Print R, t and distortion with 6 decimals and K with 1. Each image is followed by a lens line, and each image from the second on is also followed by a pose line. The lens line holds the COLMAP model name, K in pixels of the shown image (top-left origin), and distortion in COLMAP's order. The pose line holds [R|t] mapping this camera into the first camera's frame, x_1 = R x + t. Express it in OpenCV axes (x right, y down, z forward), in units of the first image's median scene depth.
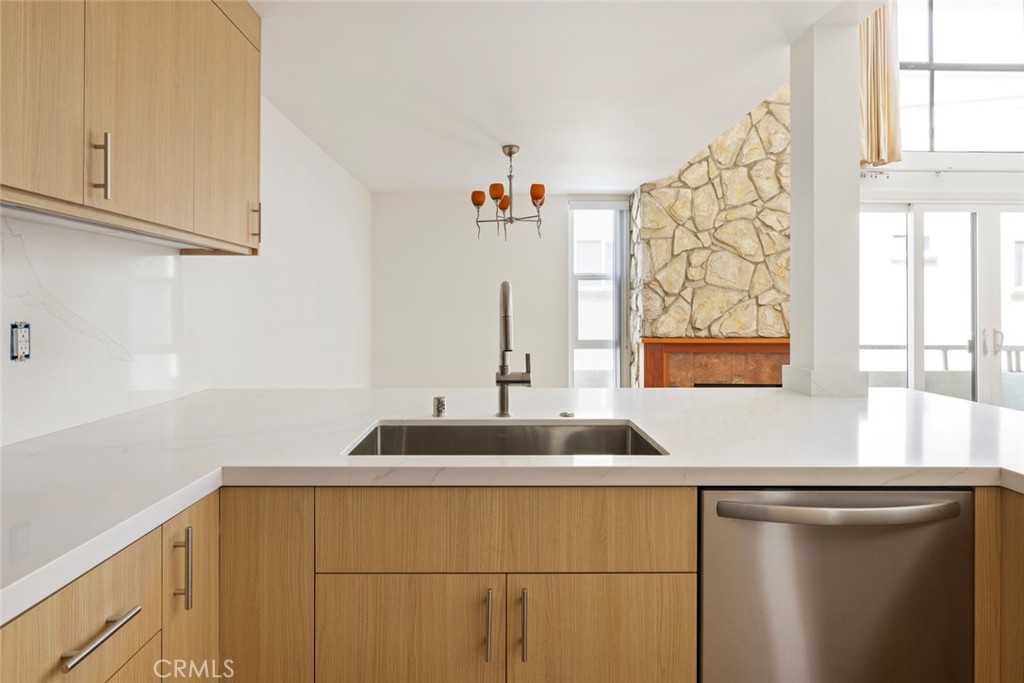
lens RADIAL K [[543.2, 0, 515.5], [0, 543.2, 307.2], [0, 0, 1]] dist [0.001202, -0.000472]
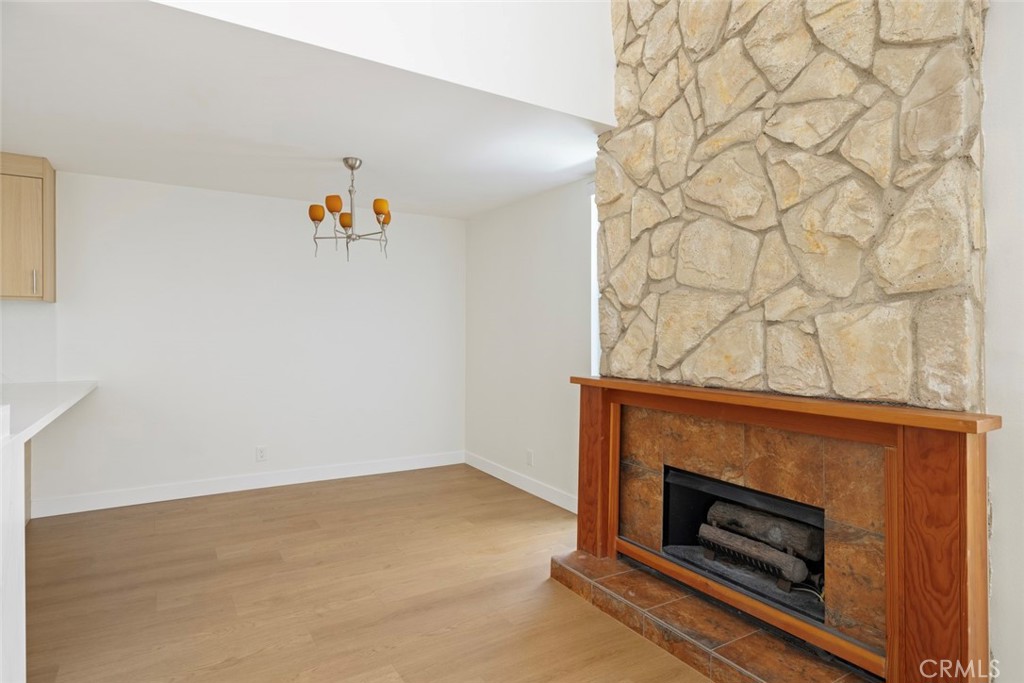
lens RADIAL K [[546.2, 0, 504.5], [0, 546.2, 332.4], [0, 0, 1]] dist [-0.001493, 0.000507]
pose [[0.510823, -0.001546, -0.859685, 0.732741], [0.003920, 0.999992, 0.000531, 0.003684], [0.859677, -0.003641, 0.510825, 0.574420]]
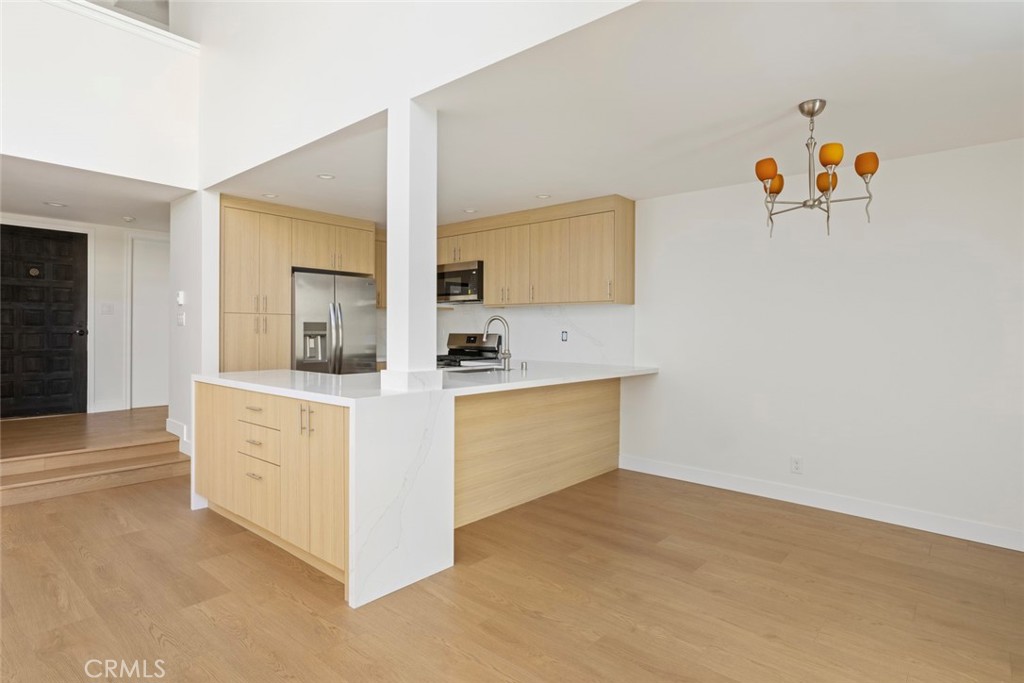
lens RADIAL K [[546.2, 0, 503.1], [0, 546.2, 331.5], [0, 0, 1]] dist [-0.001493, 0.000507]
pose [[-0.676360, -0.002789, -0.736566, 0.631887], [-0.004143, 0.999991, 0.000018, 0.009349], [0.736560, 0.003063, -0.676366, 0.920684]]
